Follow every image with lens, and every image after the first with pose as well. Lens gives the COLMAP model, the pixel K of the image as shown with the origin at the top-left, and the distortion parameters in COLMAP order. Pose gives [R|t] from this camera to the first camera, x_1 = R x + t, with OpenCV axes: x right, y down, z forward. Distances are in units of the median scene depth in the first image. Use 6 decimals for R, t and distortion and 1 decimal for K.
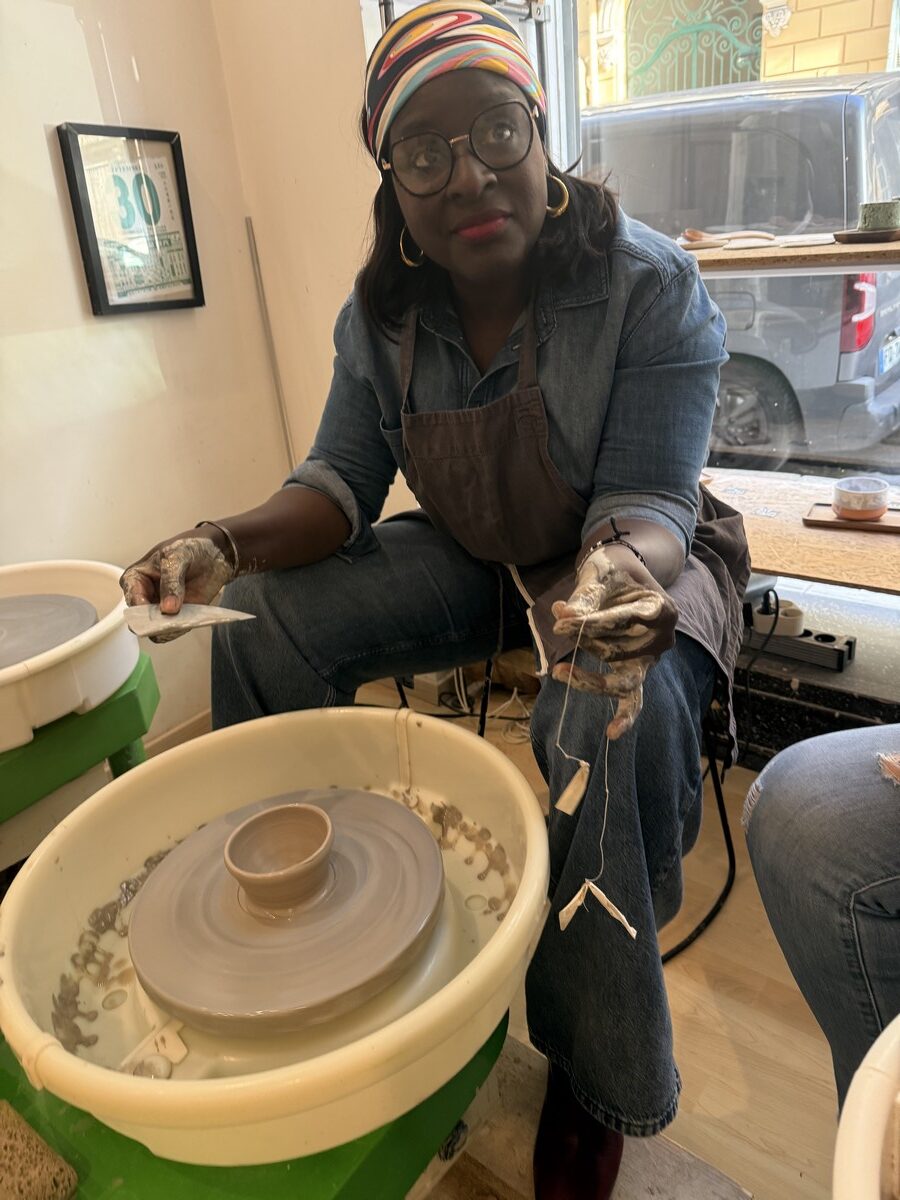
lens RADIAL K [[841.6, 0, 450.0], [0, 841.6, 600.0], [0, 0, 1]] dist [0.031691, -0.043041]
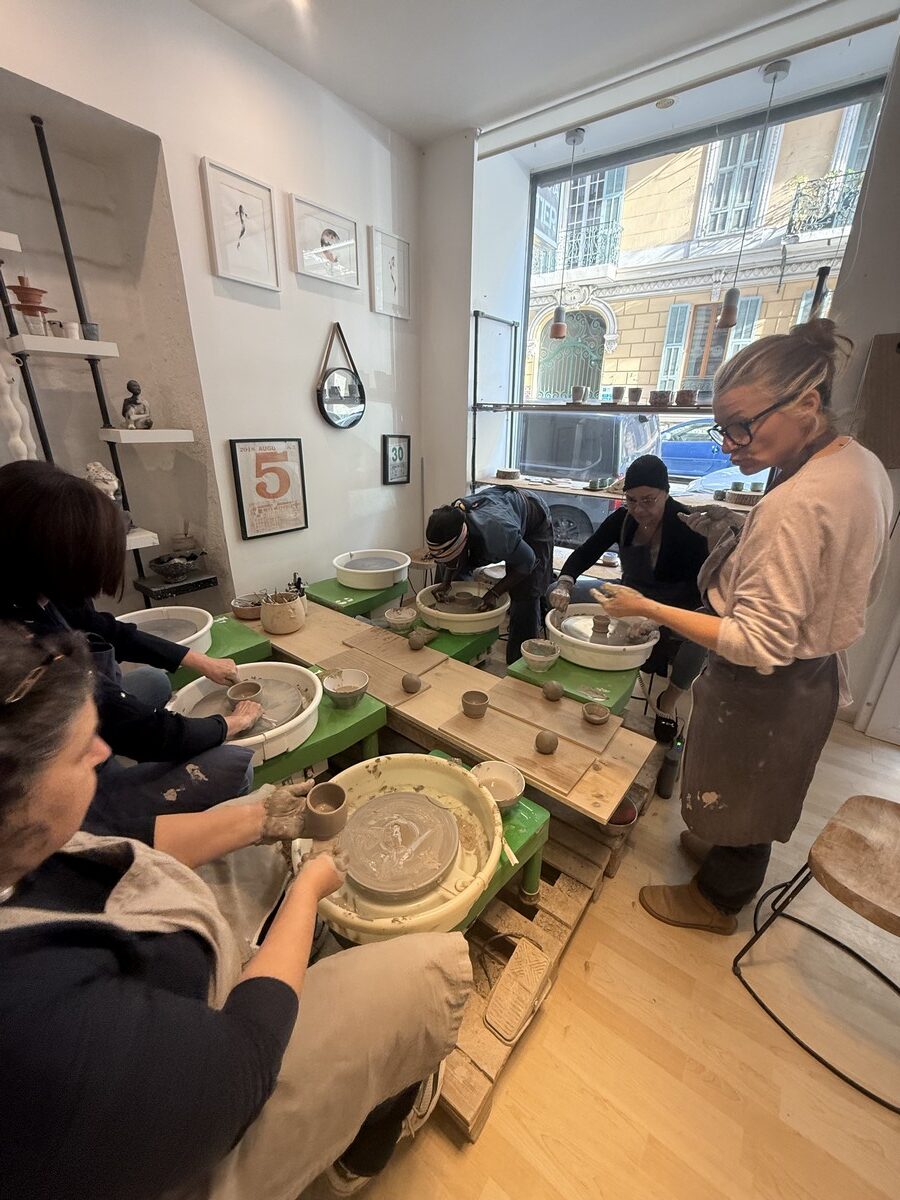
lens RADIAL K [[472.5, 0, 450.0], [0, 472.5, 600.0], [0, 0, 1]] dist [0.002402, -0.000097]
pose [[0.995665, 0.076373, 0.053091, -0.207751], [-0.074029, 0.996250, -0.044791, 0.208502], [-0.056312, 0.040666, 0.997585, -0.952147]]
